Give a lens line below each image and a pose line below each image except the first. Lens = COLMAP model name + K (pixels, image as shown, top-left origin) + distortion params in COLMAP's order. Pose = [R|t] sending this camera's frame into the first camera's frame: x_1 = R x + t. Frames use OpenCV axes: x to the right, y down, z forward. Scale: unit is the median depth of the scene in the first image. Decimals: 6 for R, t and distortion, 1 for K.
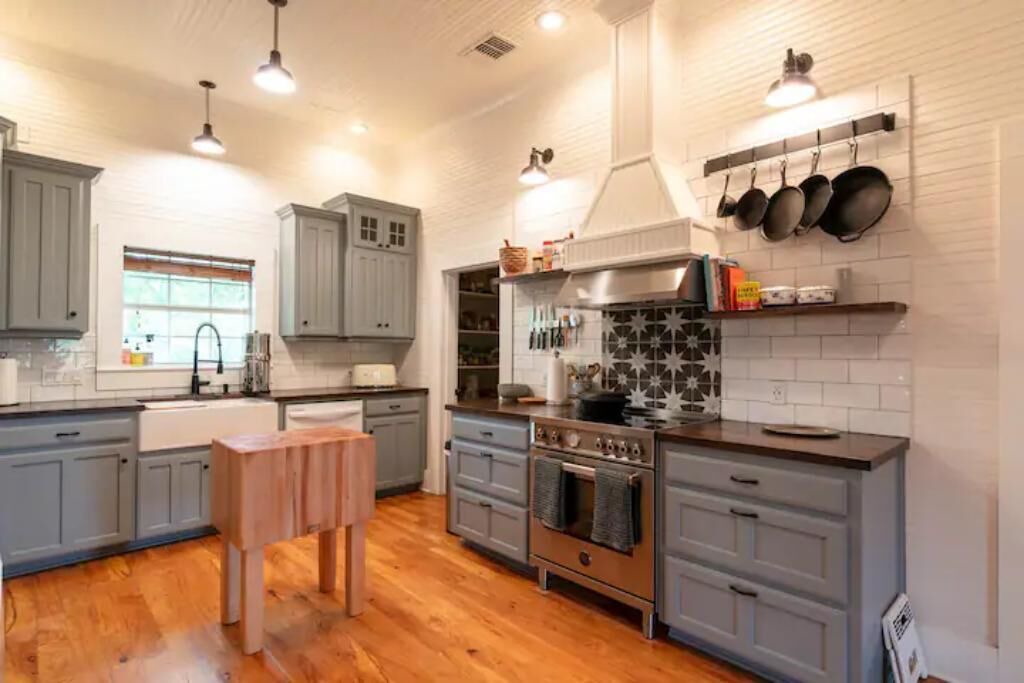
lens RADIAL K [[522.9, 0, 513.8], [0, 522.9, 344.1], [0, 0, 1]] dist [0.003416, -0.000429]
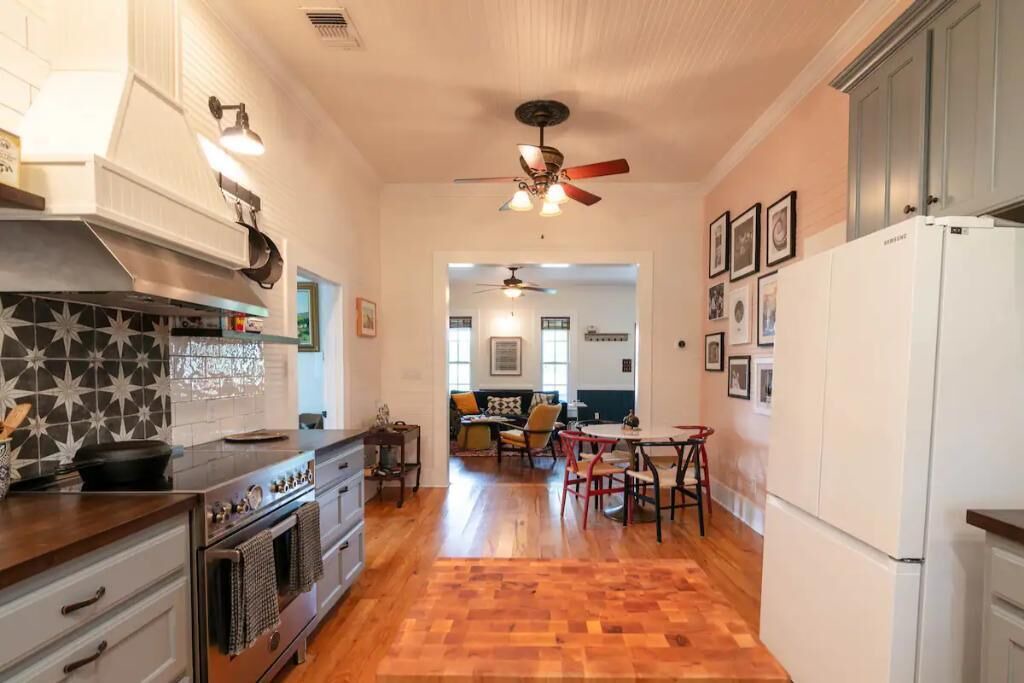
lens RADIAL K [[492.3, 0, 525.6], [0, 492.3, 385.5], [0, 0, 1]] dist [-0.000412, -0.000466]
pose [[-0.718375, -0.026640, 0.695146, -0.485242], [-0.008891, 0.999536, 0.029118, 0.005361], [-0.695600, 0.014737, -0.718279, 0.972910]]
